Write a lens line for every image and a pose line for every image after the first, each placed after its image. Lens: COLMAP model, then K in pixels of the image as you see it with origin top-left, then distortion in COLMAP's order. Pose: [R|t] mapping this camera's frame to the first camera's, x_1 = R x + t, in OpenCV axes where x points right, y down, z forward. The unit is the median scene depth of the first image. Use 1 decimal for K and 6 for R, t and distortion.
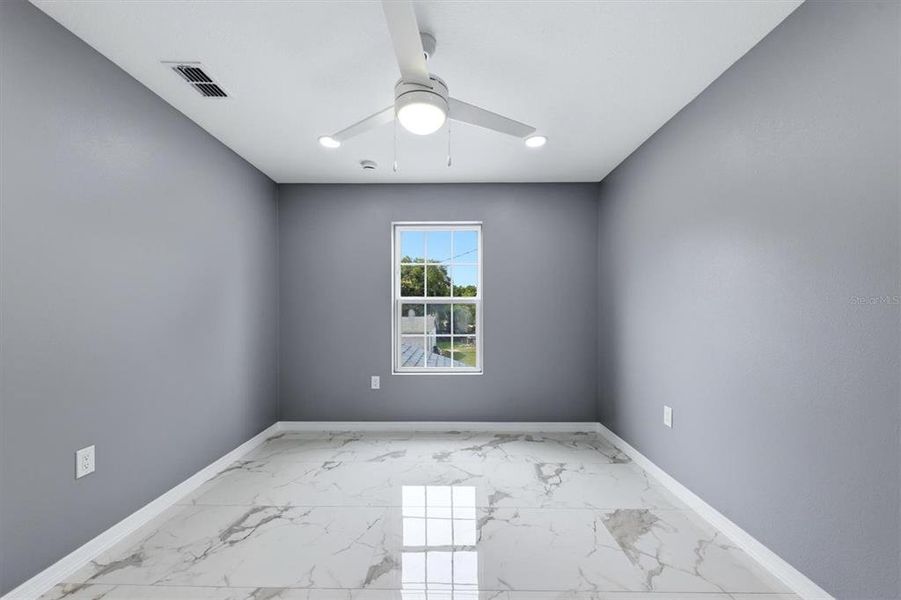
lens RADIAL K [[339.4, 0, 448.4], [0, 339.4, 308.8], [0, 0, 1]] dist [0.010568, -0.000039]
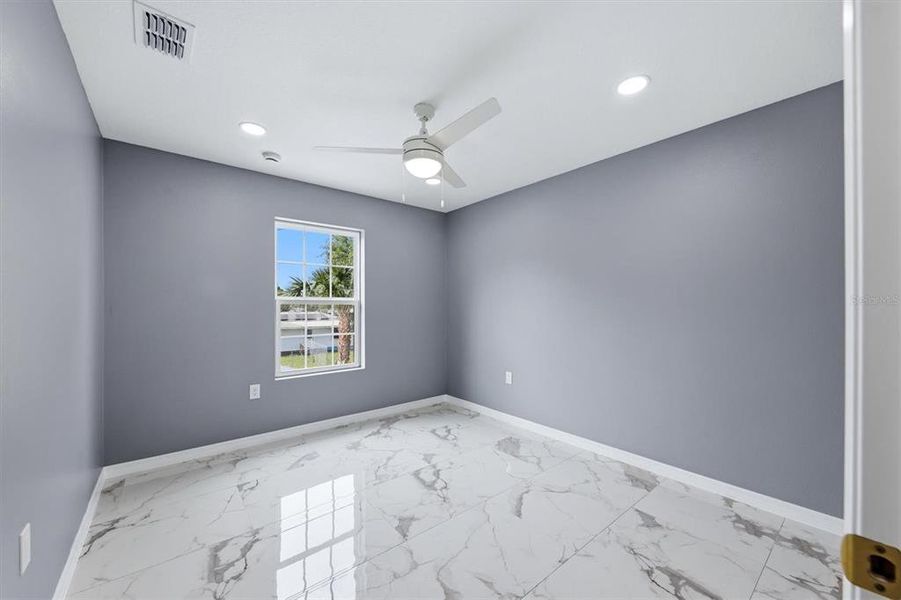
lens RADIAL K [[330.2, 0, 448.8], [0, 330.2, 304.8], [0, 0, 1]] dist [-0.000700, 0.000066]
pose [[0.776736, 0.001535, 0.629824, -0.381788], [0.003183, 0.999975, -0.006363, -0.006408], [-0.629818, 0.006947, 0.776712, -0.004405]]
